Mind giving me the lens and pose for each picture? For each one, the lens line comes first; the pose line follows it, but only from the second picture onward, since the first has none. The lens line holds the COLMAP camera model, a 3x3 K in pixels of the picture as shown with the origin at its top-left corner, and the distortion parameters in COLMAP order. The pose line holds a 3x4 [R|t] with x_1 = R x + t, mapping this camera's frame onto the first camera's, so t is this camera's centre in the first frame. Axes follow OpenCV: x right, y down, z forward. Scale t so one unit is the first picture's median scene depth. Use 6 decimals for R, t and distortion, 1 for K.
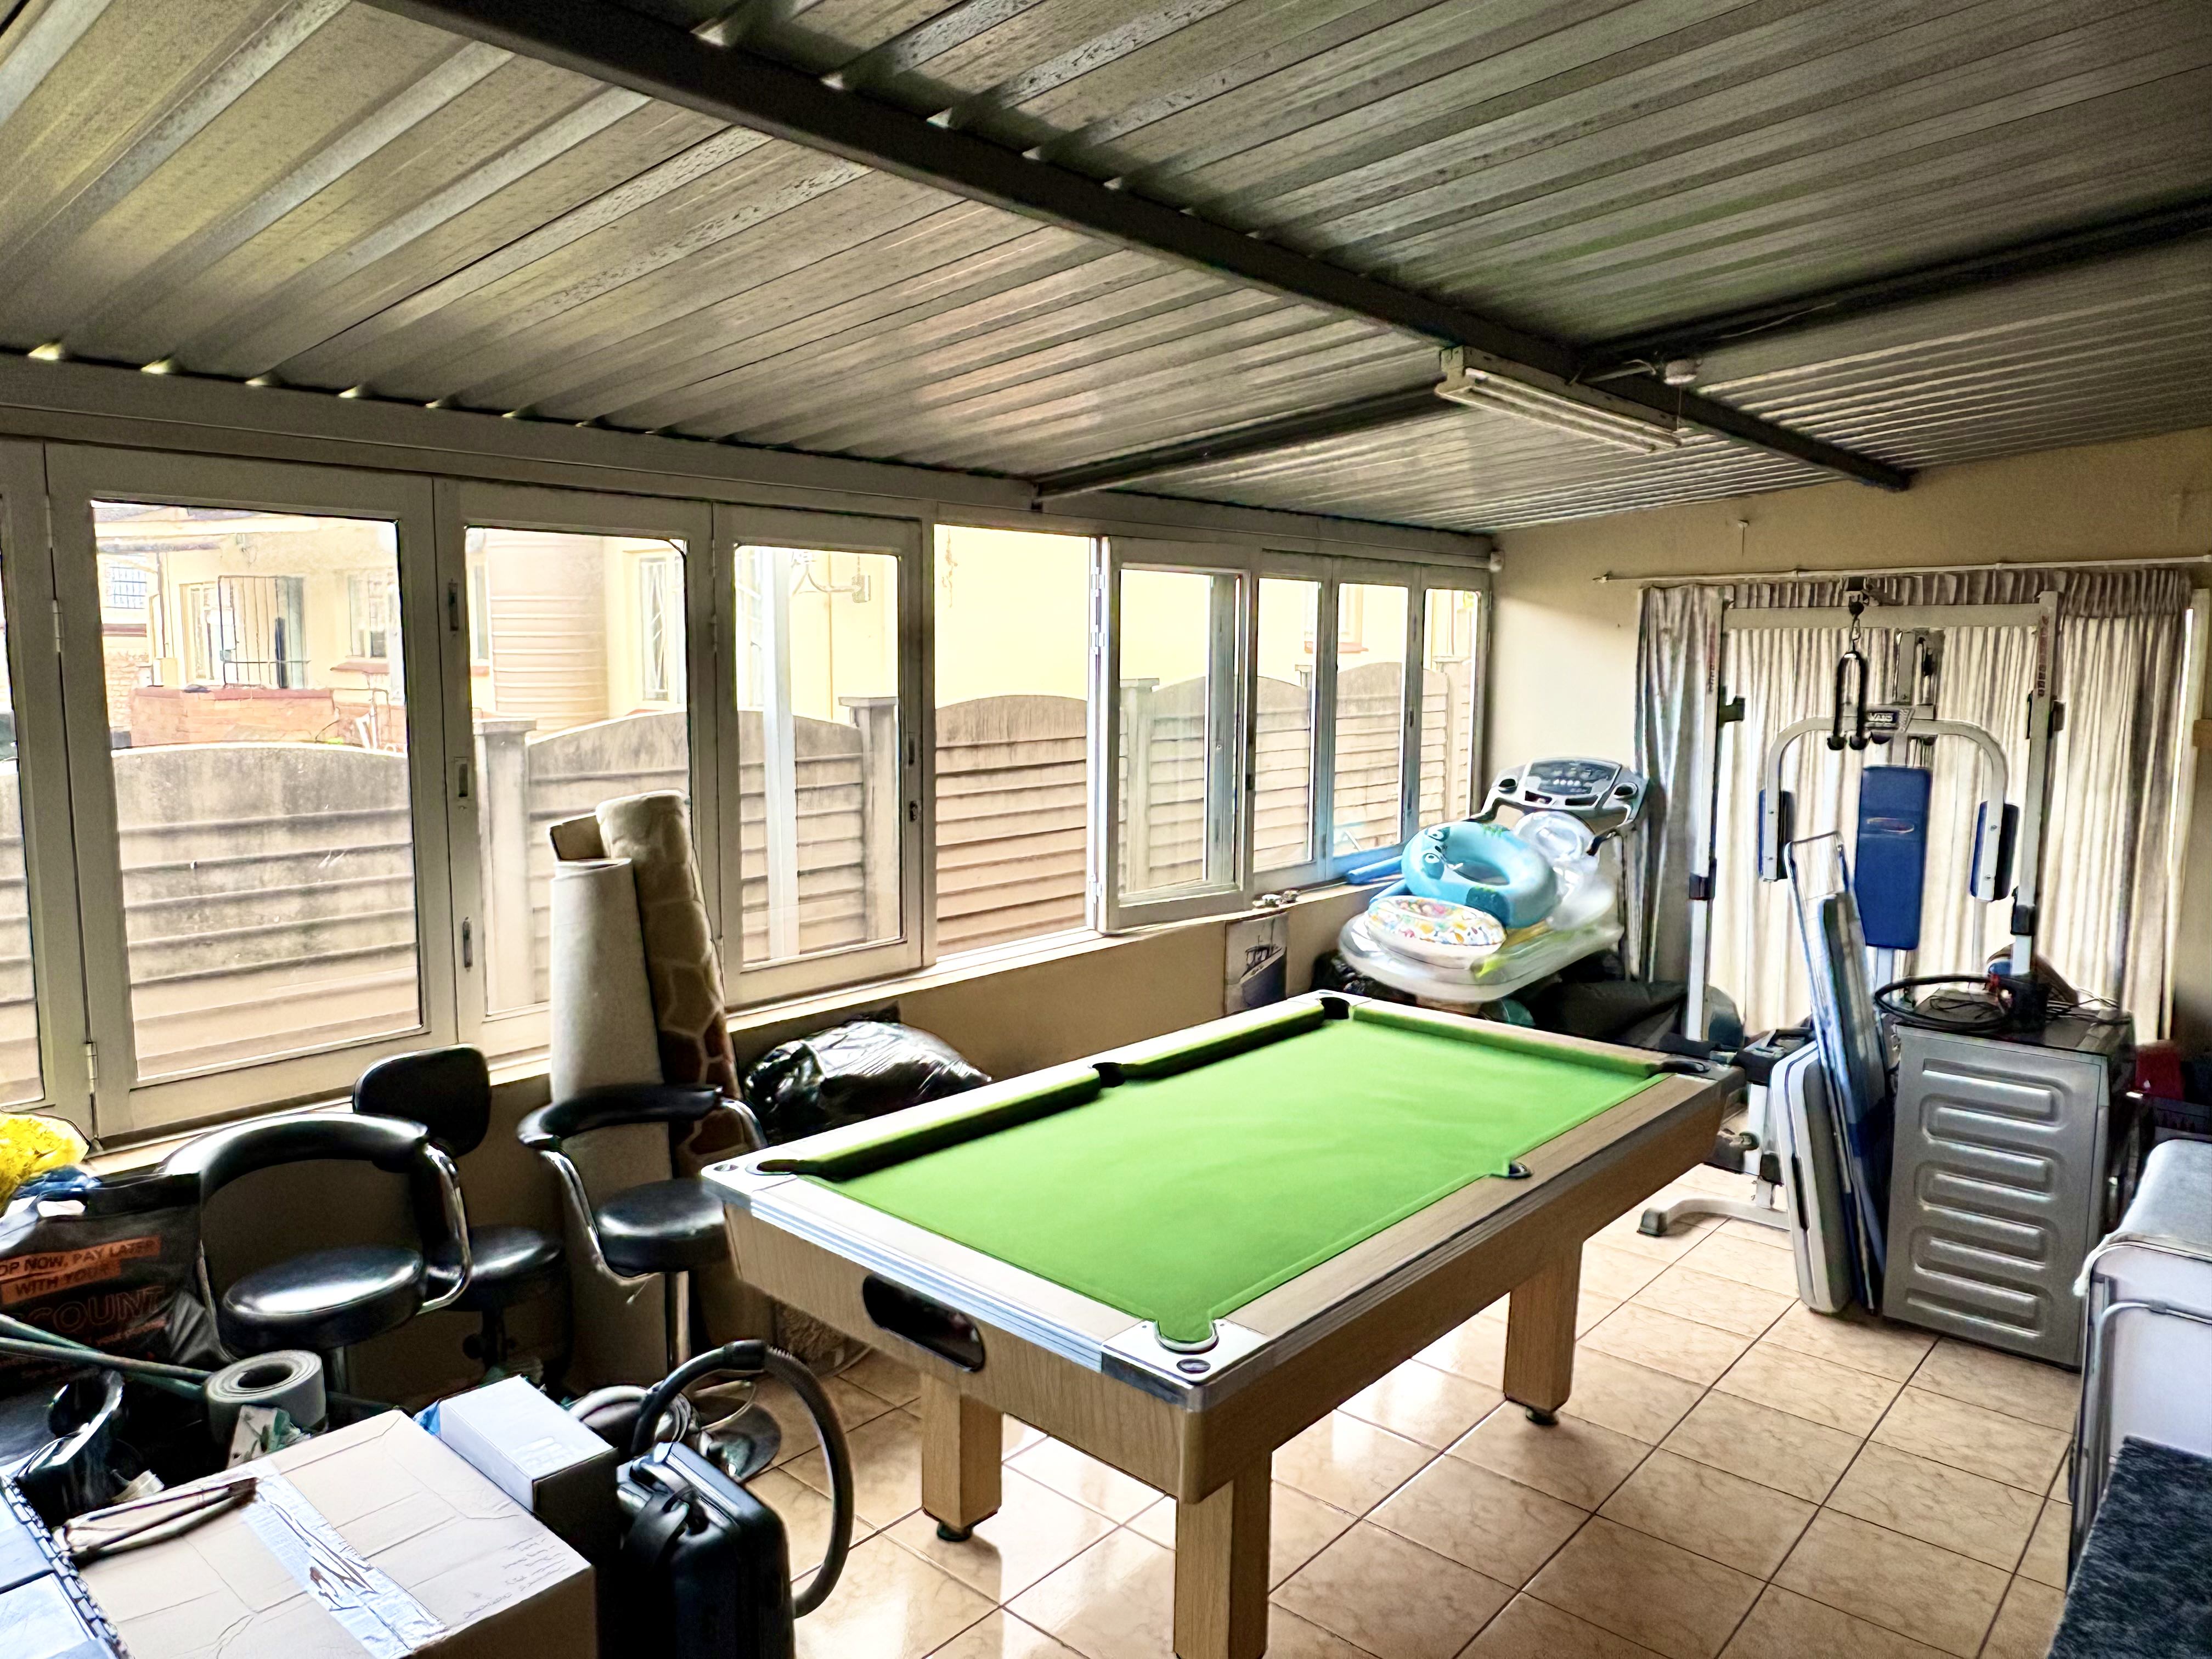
lens RADIAL K [[1466.4, 0, 1099.5], [0, 1466.4, 830.1], [0, 0, 1]] dist [-0.001863, -0.002726]
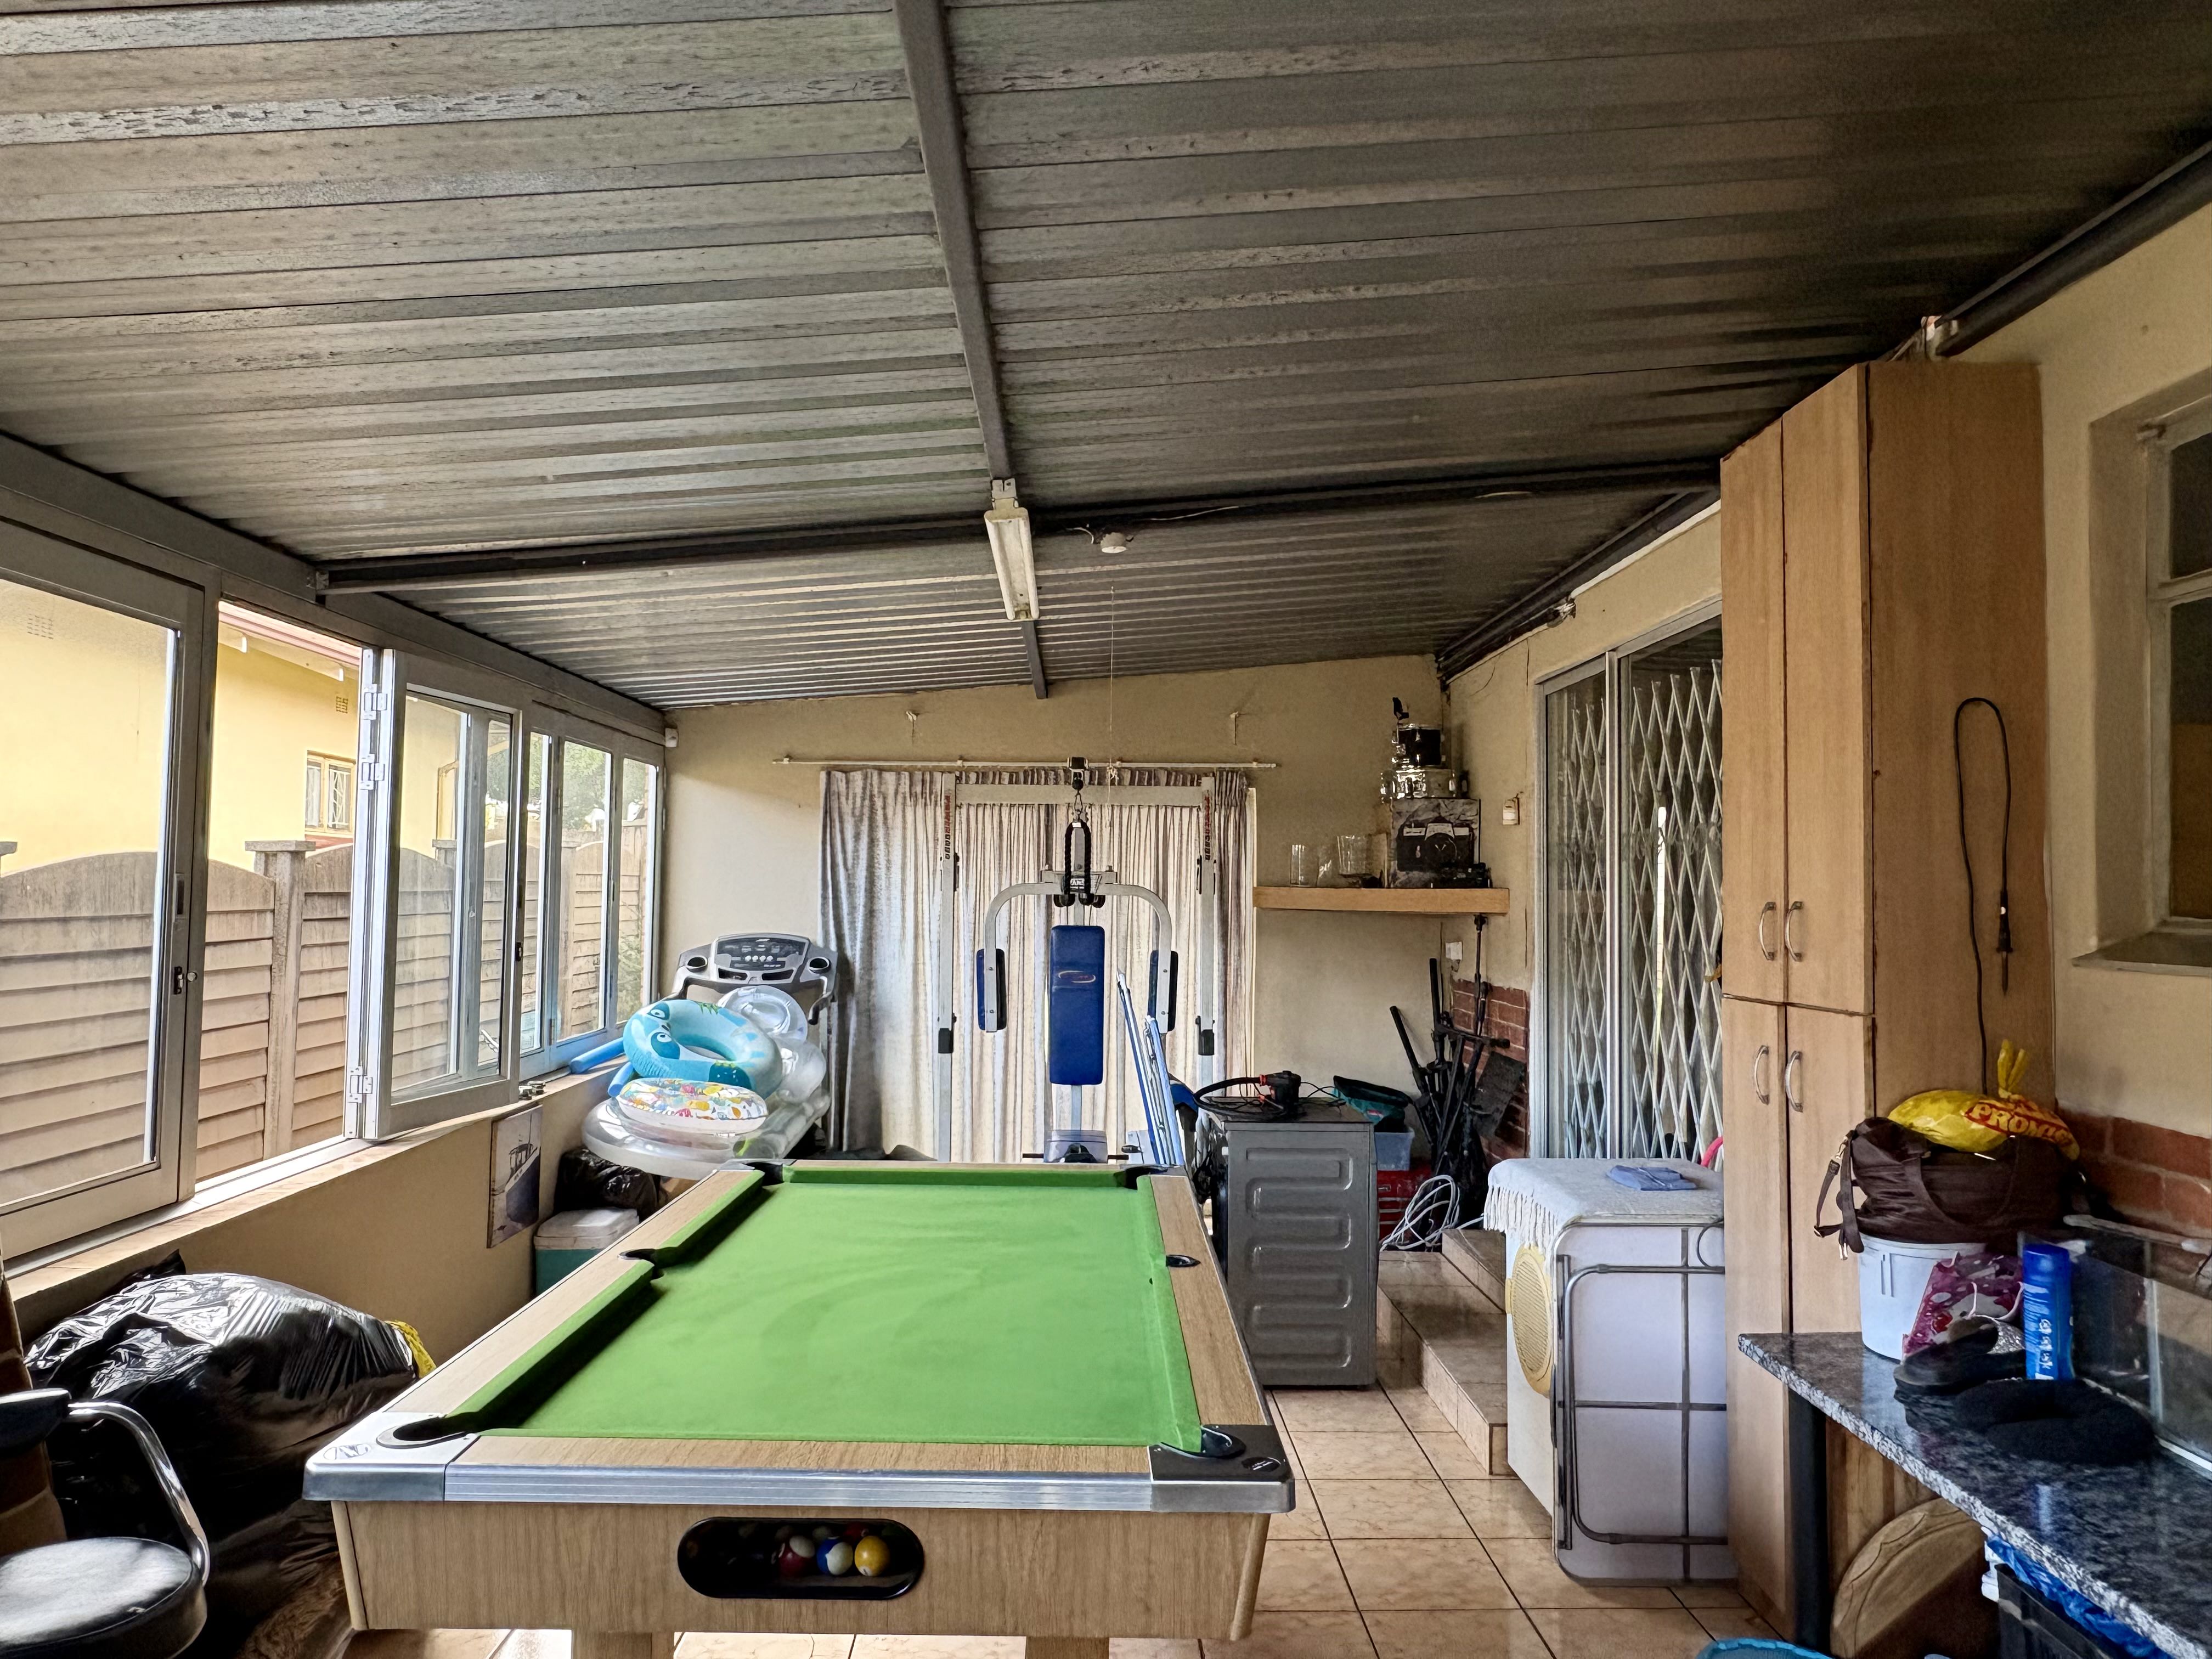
lens RADIAL K [[1466.4, 0, 1103.5], [0, 1466.4, 832.7], [0, 0, 1]] dist [-0.001863, -0.002726]
pose [[0.734546, 0.032787, 0.677767, -0.203071], [0.073243, 0.989165, -0.127229, 0.029350], [-0.674595, 0.143097, 0.724186, 0.116115]]
